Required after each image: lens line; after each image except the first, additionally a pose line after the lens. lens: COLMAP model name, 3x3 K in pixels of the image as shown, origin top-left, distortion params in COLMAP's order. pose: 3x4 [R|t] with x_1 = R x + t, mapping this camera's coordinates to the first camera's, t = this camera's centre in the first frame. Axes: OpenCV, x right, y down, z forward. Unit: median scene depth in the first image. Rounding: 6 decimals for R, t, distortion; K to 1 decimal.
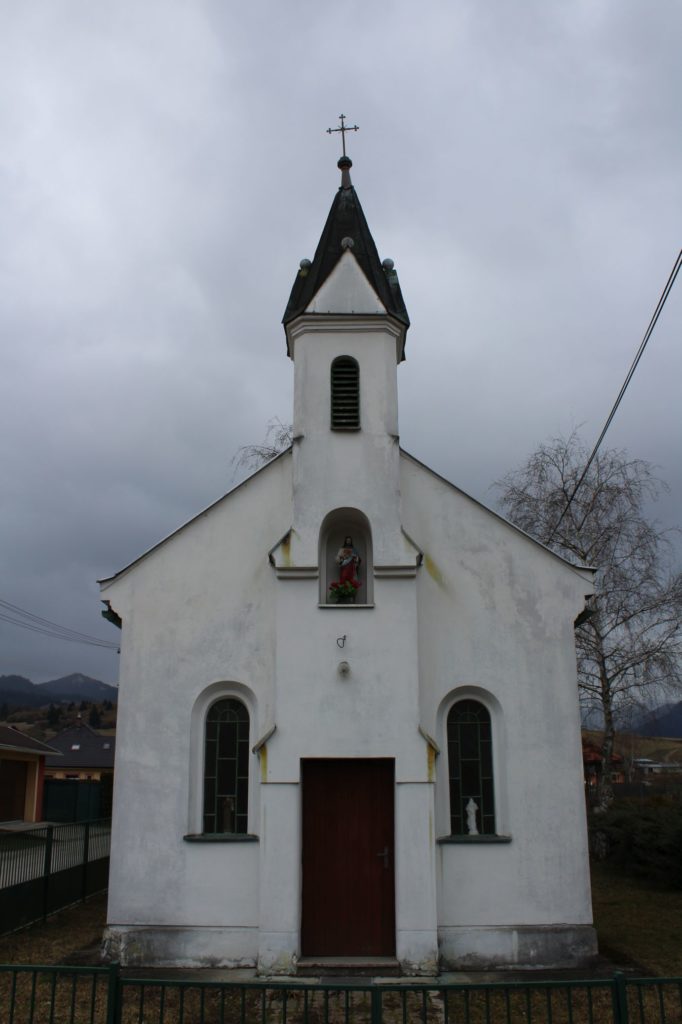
lens RADIAL K [[931.9, 0, 341.5], [0, 931.9, 508.0], [0, 0, 1]] dist [-0.107898, 0.000000]
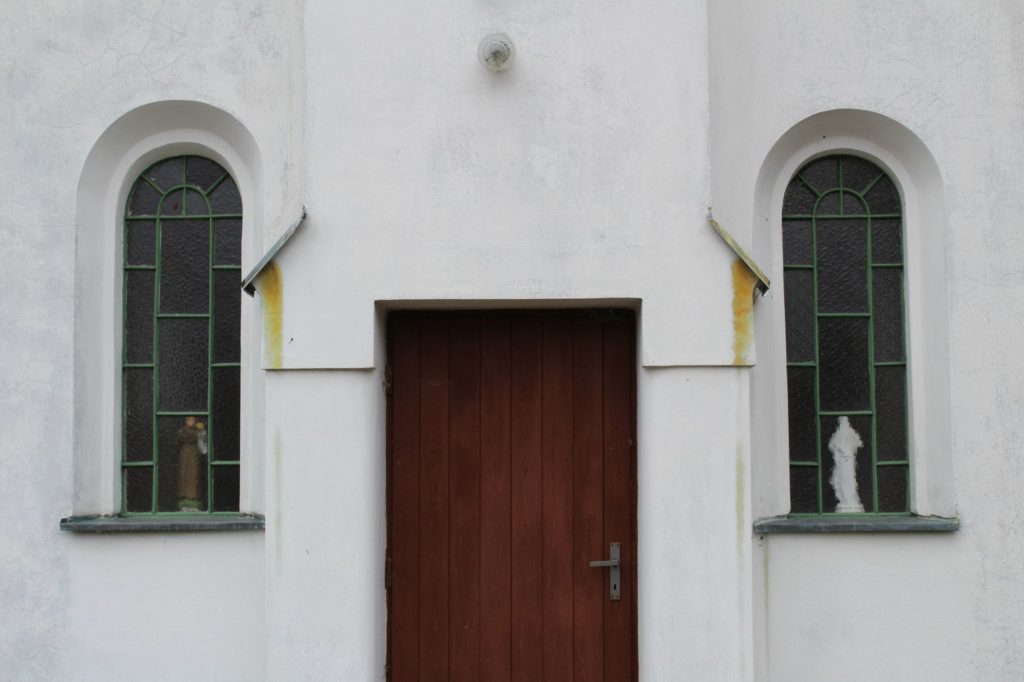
lens RADIAL K [[1709.1, 0, 521.1], [0, 1709.1, 335.4], [0, 0, 1]] dist [-0.005585, 0.000000]
pose [[0.999994, -0.003446, 0.000865, 0.010683], [0.003177, 0.976291, 0.216440, 0.137028], [-0.001590, -0.216436, 0.976296, 0.343195]]
